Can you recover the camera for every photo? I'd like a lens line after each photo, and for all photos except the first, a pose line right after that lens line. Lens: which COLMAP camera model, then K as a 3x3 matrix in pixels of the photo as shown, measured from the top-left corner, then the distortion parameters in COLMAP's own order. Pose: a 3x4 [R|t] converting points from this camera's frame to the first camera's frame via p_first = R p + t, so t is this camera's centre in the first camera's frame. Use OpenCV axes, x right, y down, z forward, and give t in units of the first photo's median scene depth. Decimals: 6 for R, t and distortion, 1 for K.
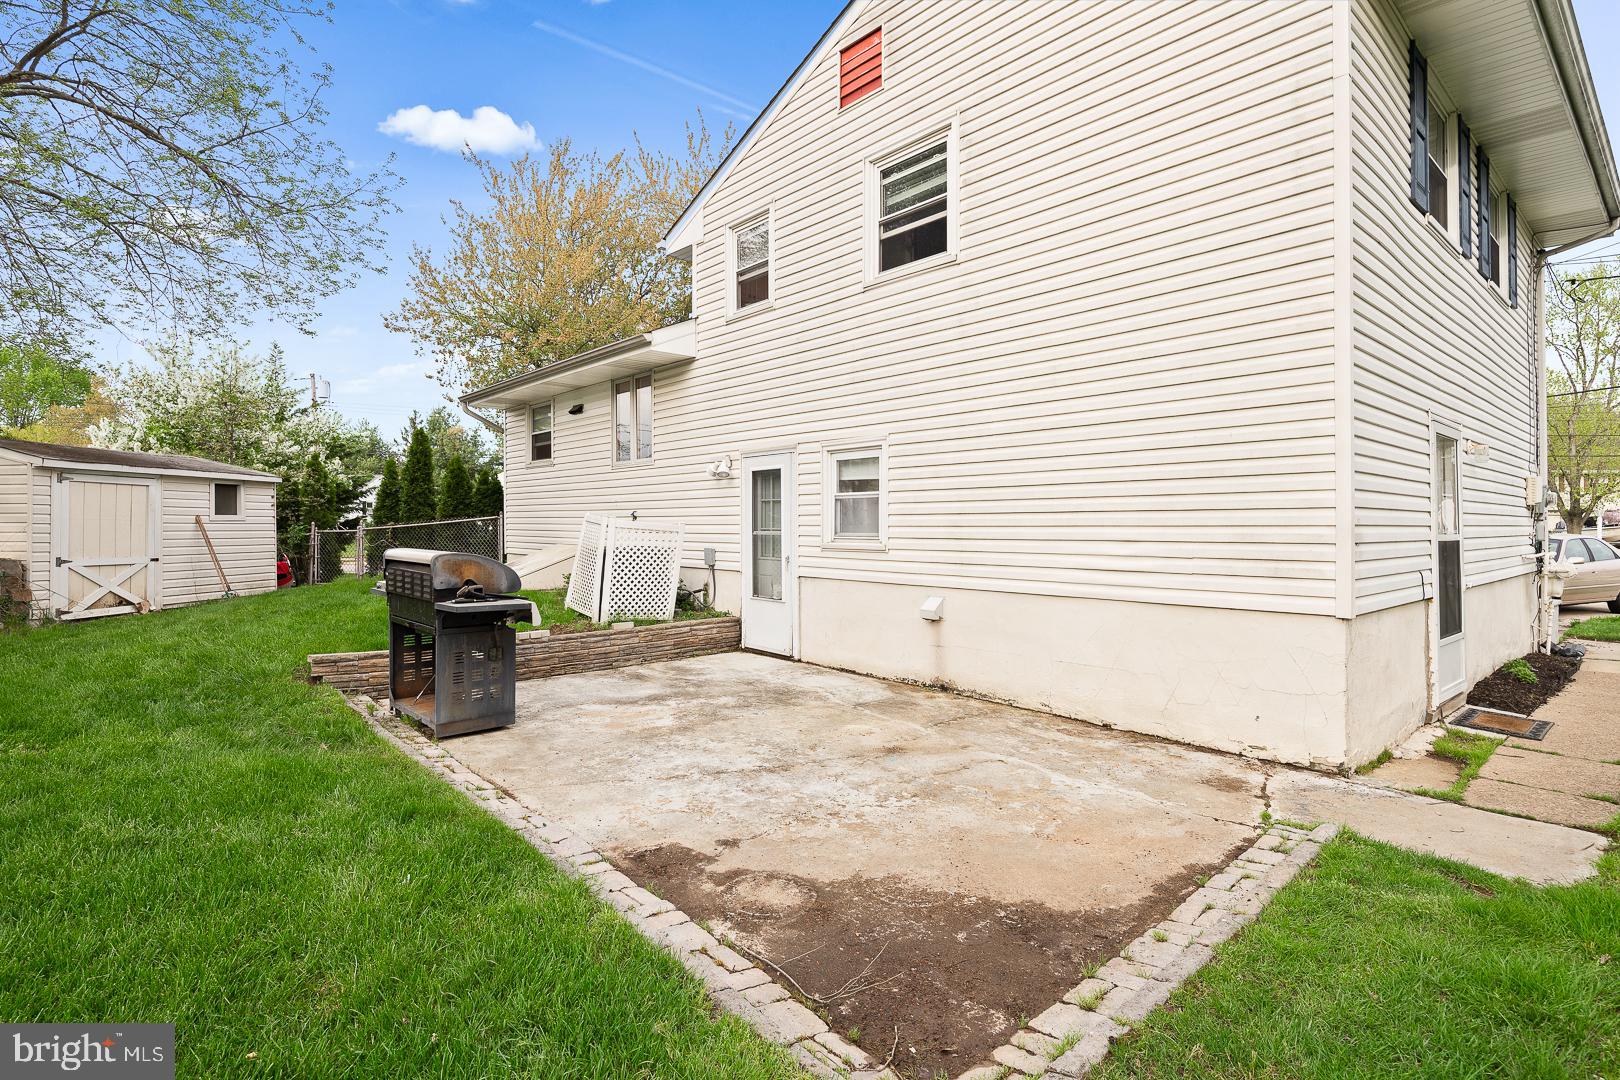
lens RADIAL K [[807.7, 0, 824.2], [0, 807.7, 527.9], [0, 0, 1]] dist [0.005291, -0.007073]
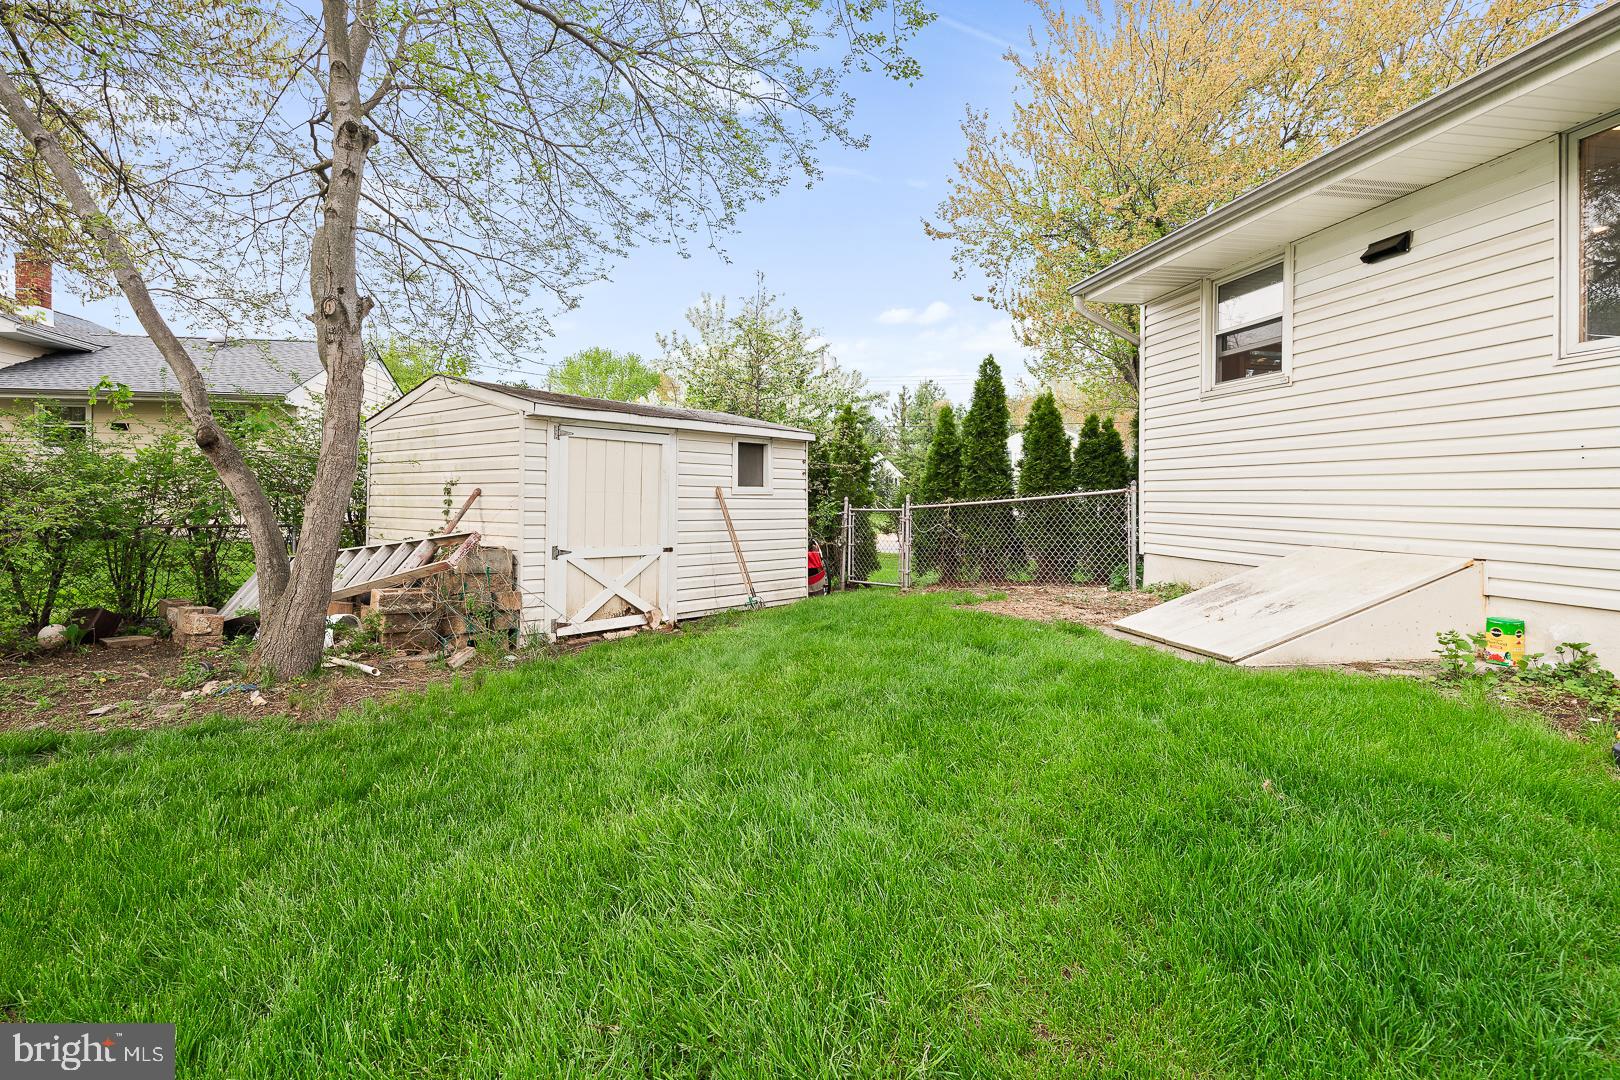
lens RADIAL K [[807.7, 0, 807.6], [0, 807.7, 531.7], [0, 0, 1]] dist [0.005291, -0.007073]
pose [[0.841708, 0.029646, -0.539118, -0.293493], [-0.010579, 0.999205, 0.038431, -0.003889], [0.539829, -0.026644, 0.841353, 0.400463]]
